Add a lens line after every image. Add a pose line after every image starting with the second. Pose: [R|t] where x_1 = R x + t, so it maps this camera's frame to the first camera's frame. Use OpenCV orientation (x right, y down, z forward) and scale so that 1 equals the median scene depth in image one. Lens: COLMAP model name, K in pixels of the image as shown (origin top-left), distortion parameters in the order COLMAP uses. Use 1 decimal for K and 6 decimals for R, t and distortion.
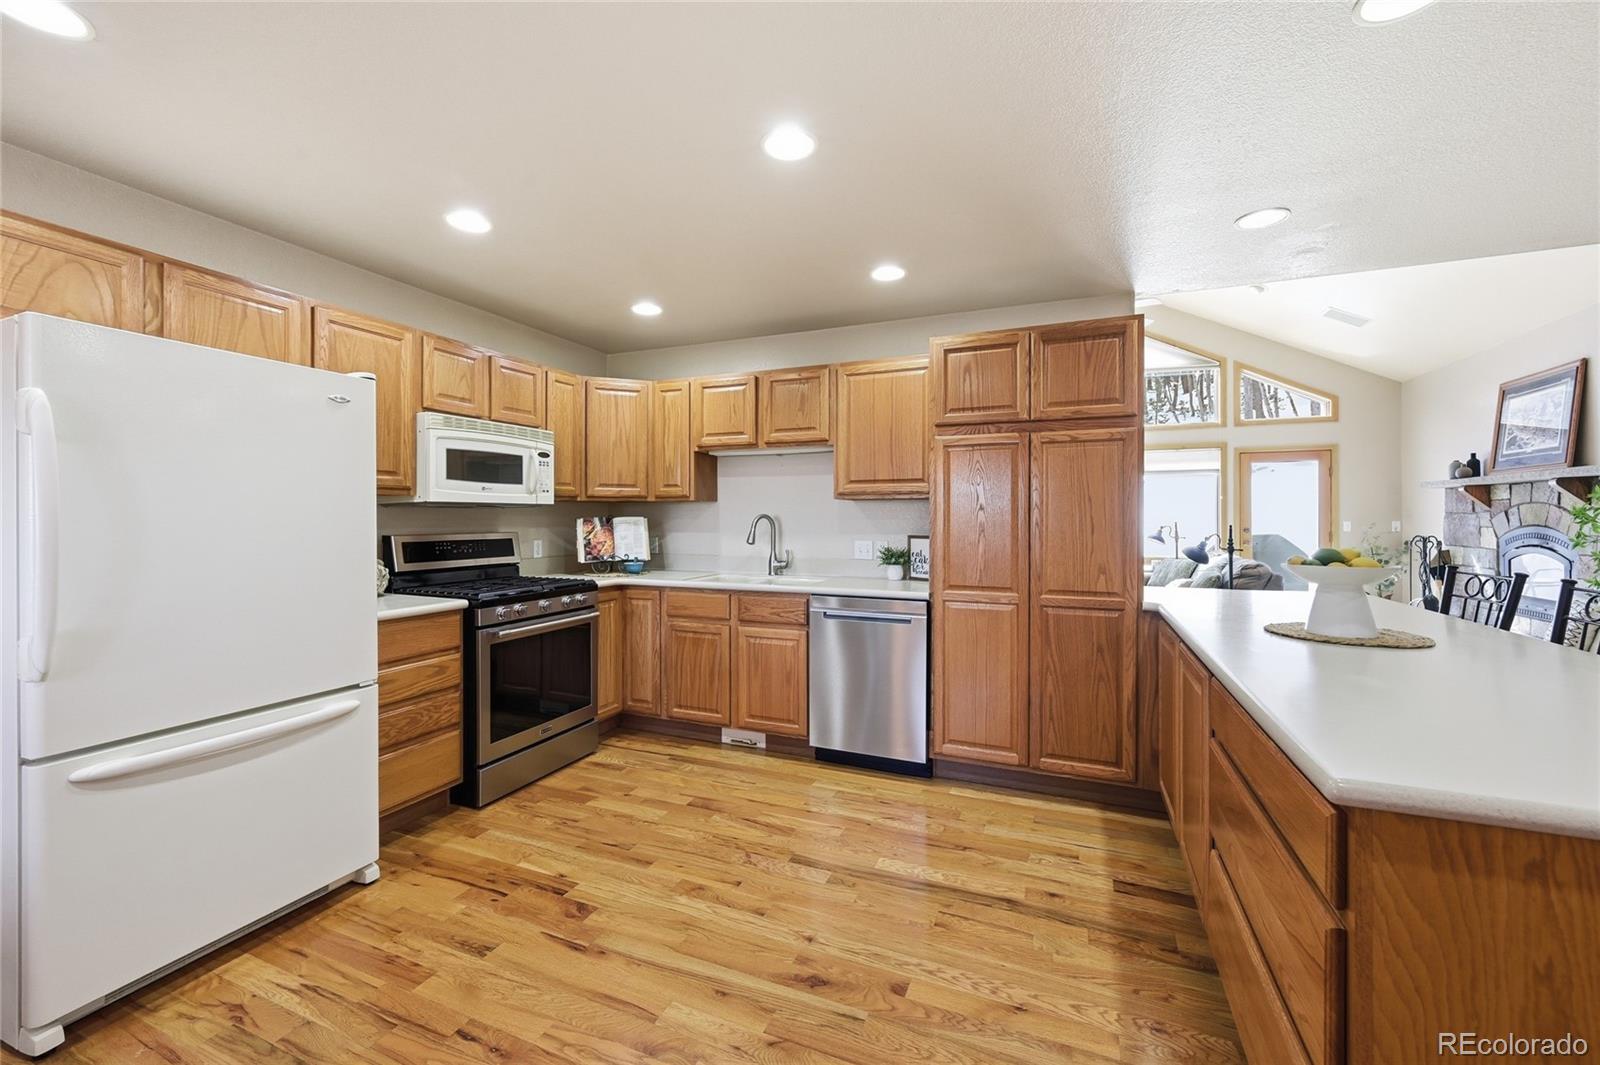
lens RADIAL K [[635.1, 0, 798.1], [0, 635.1, 521.6], [0, 0, 1]] dist [-0.002256, 0.000077]
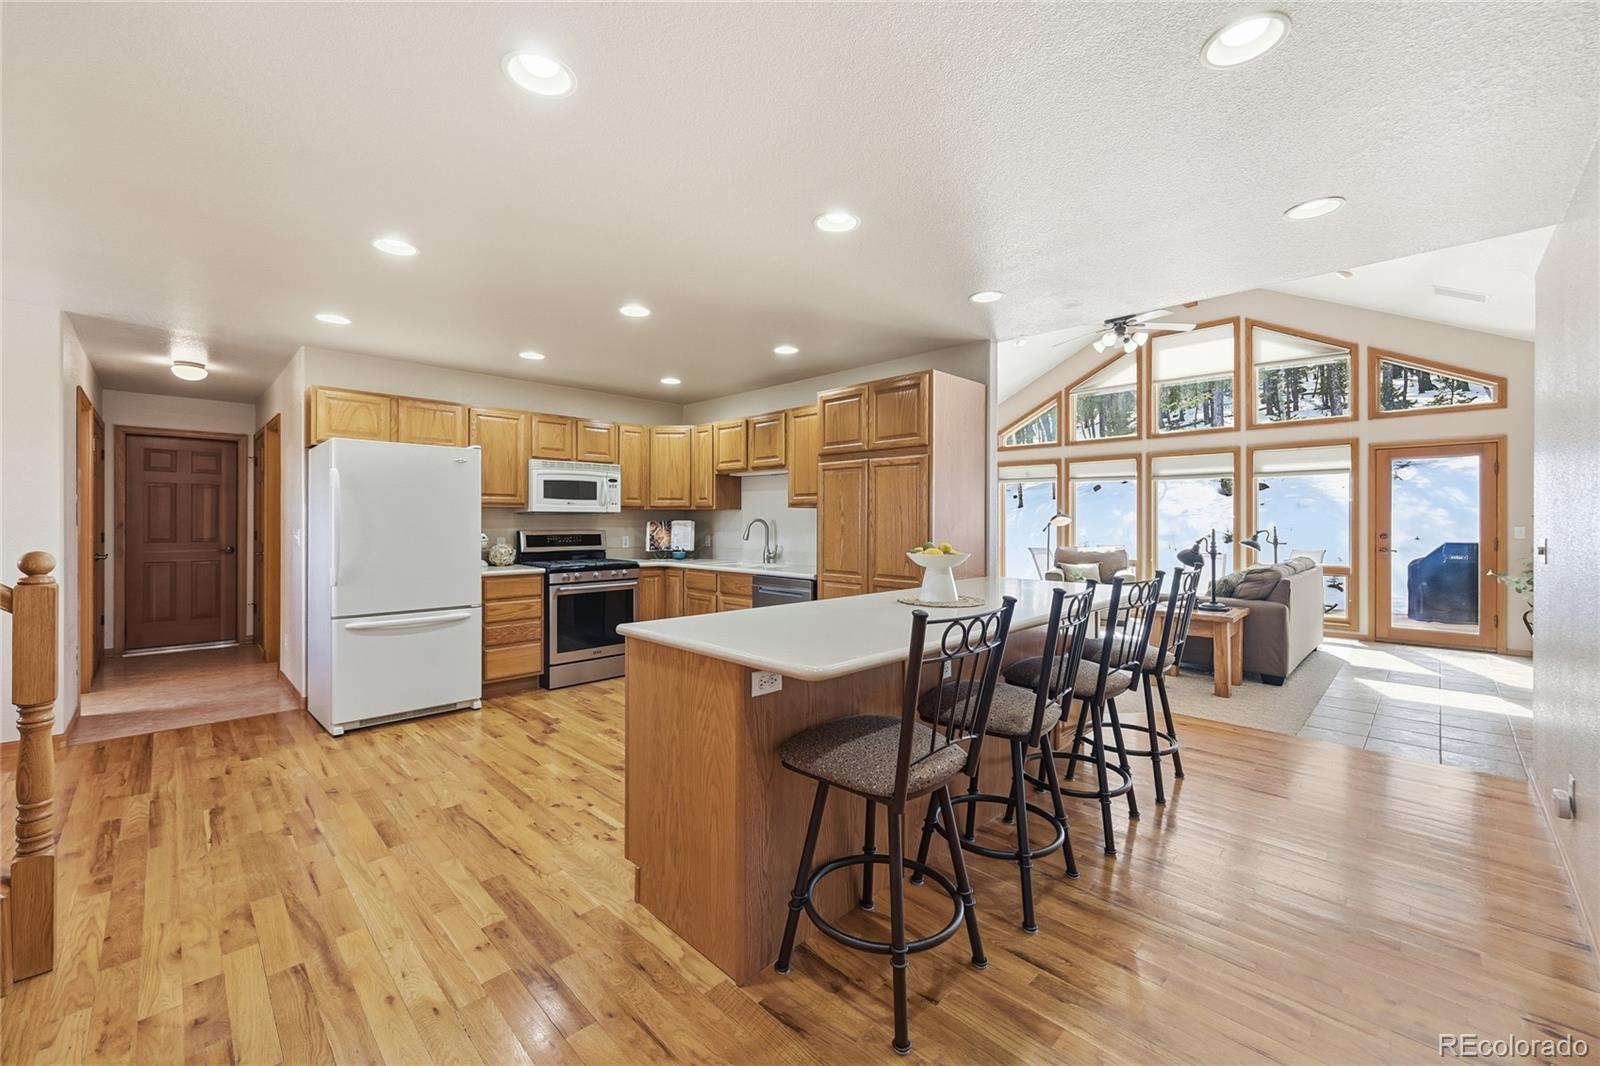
lens RADIAL K [[635.1, 0, 804.7], [0, 635.1, 526.7], [0, 0, 1]] dist [-0.002256, 0.000077]
pose [[0.927858, 0.004530, -0.372905, 0.619905], [-0.004001, 0.999990, 0.002190, 0.002808], [0.372911, -0.000540, 0.927867, -0.269428]]
